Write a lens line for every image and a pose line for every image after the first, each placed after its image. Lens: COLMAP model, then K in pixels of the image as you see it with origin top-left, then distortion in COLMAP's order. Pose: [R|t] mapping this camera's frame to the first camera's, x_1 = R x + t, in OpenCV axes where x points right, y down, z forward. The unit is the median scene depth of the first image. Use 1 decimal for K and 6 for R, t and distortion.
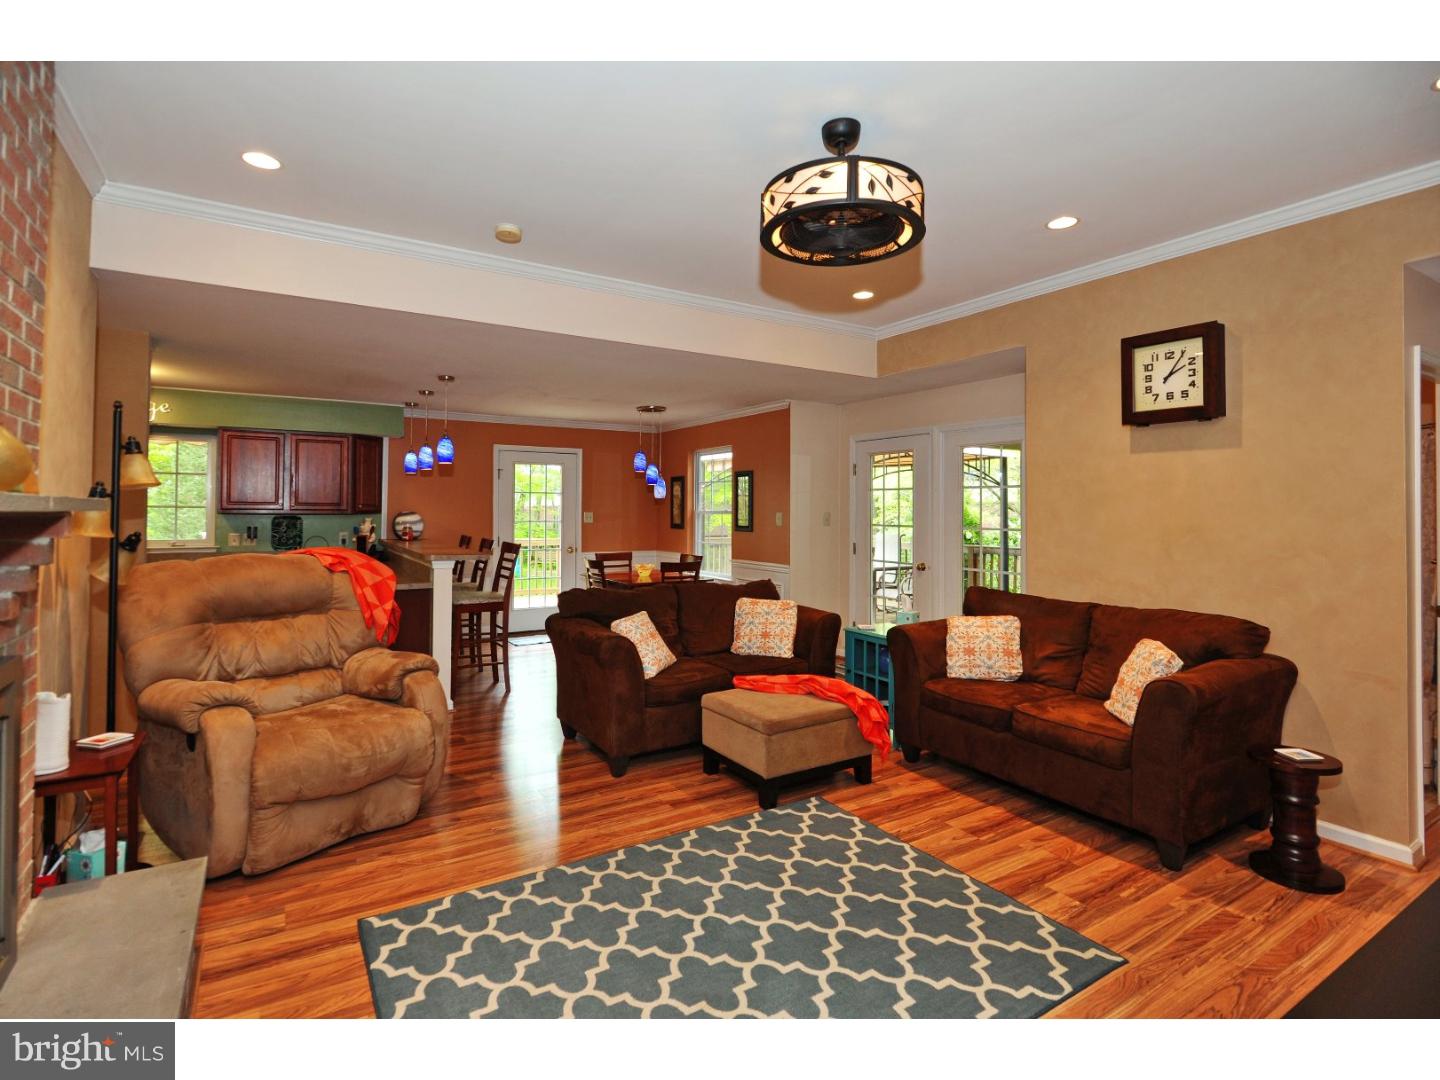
lens RADIAL K [[725.6, 0, 716.5], [0, 725.6, 500.2], [0, 0, 1]] dist [0.014120, -0.000020]
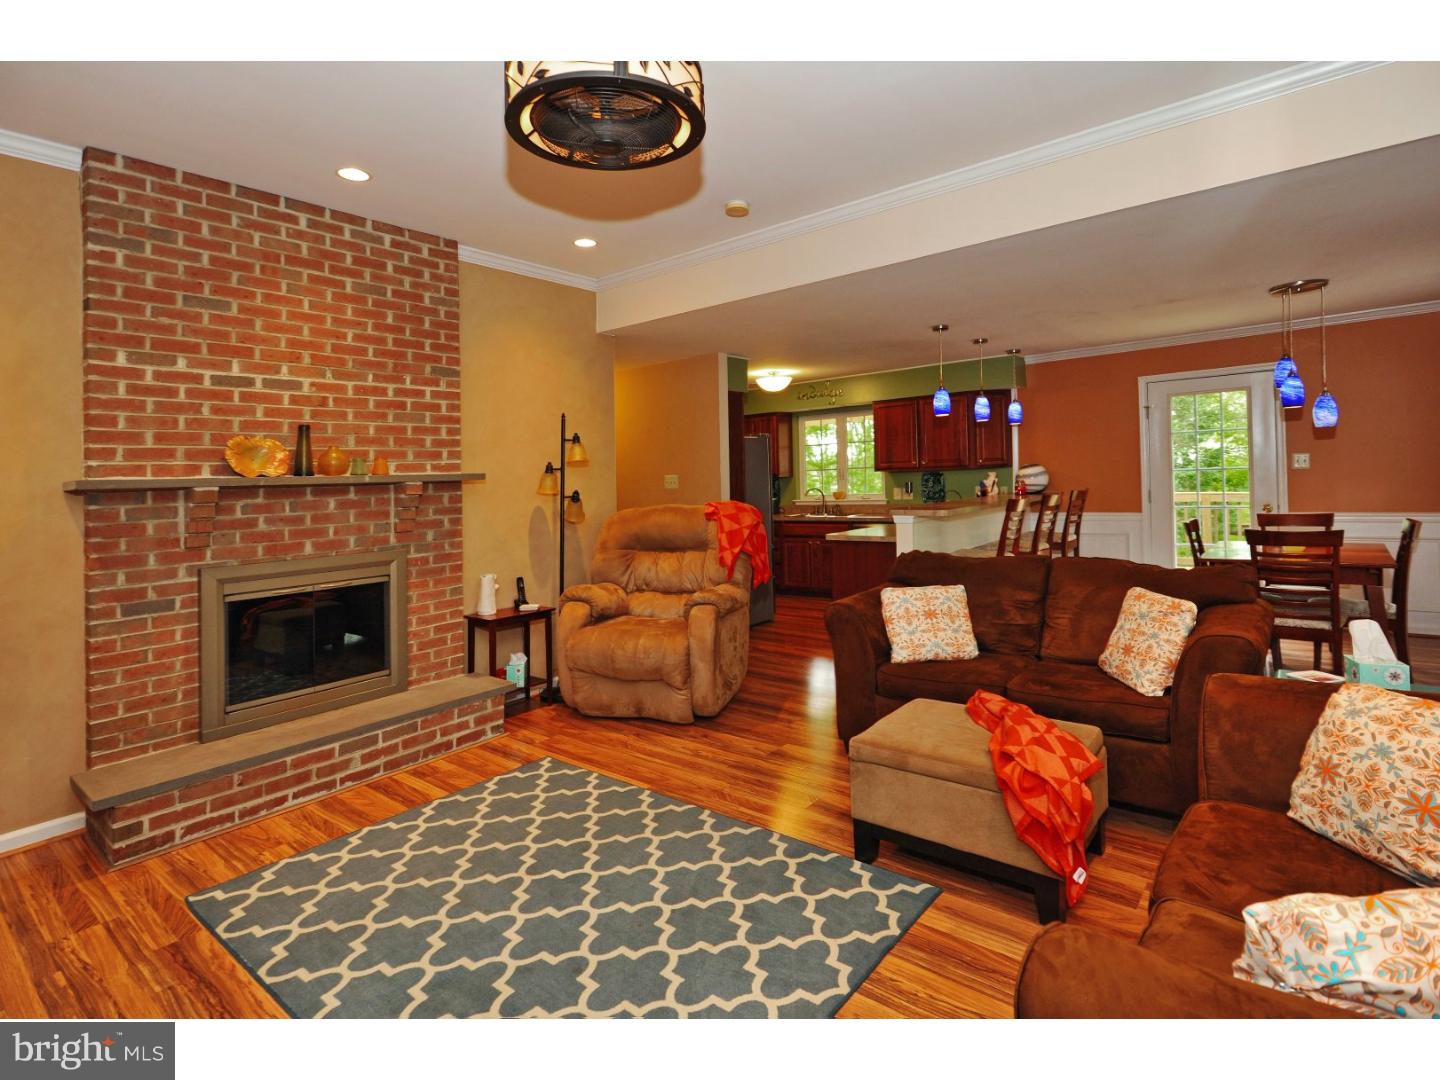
lens RADIAL K [[725.6, 0, 716.5], [0, 725.6, 500.2], [0, 0, 1]] dist [0.014120, -0.000020]
pose [[0.320454, 0.009391, -0.947218, 0.708493], [0.052349, 0.998247, 0.027607, 0.030004], [0.945817, -0.058432, 0.319400, 0.633529]]
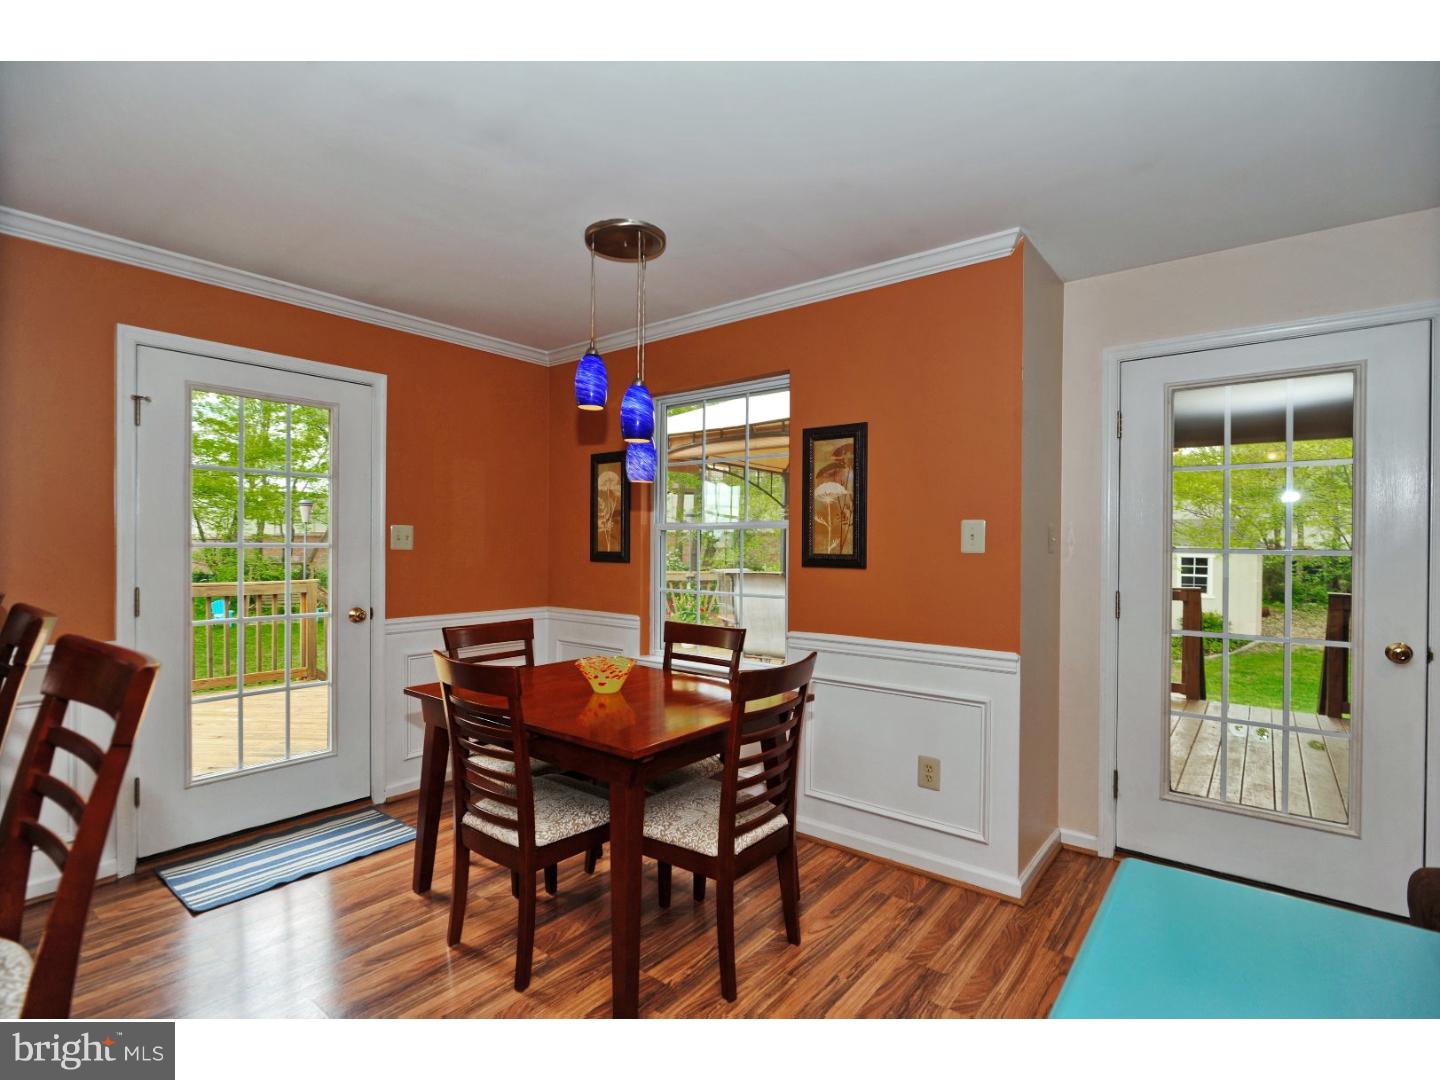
lens RADIAL K [[698.9, 0, 728.8], [0, 698.9, 548.2], [0, 0, 1]] dist [-0.045859, 0.044050]
pose [[0.937293, -0.002662, 0.348531, -0.331810], [-0.006432, 0.999668, 0.024932, 0.044264], [-0.348482, -0.025610, 0.936966, 1.305358]]
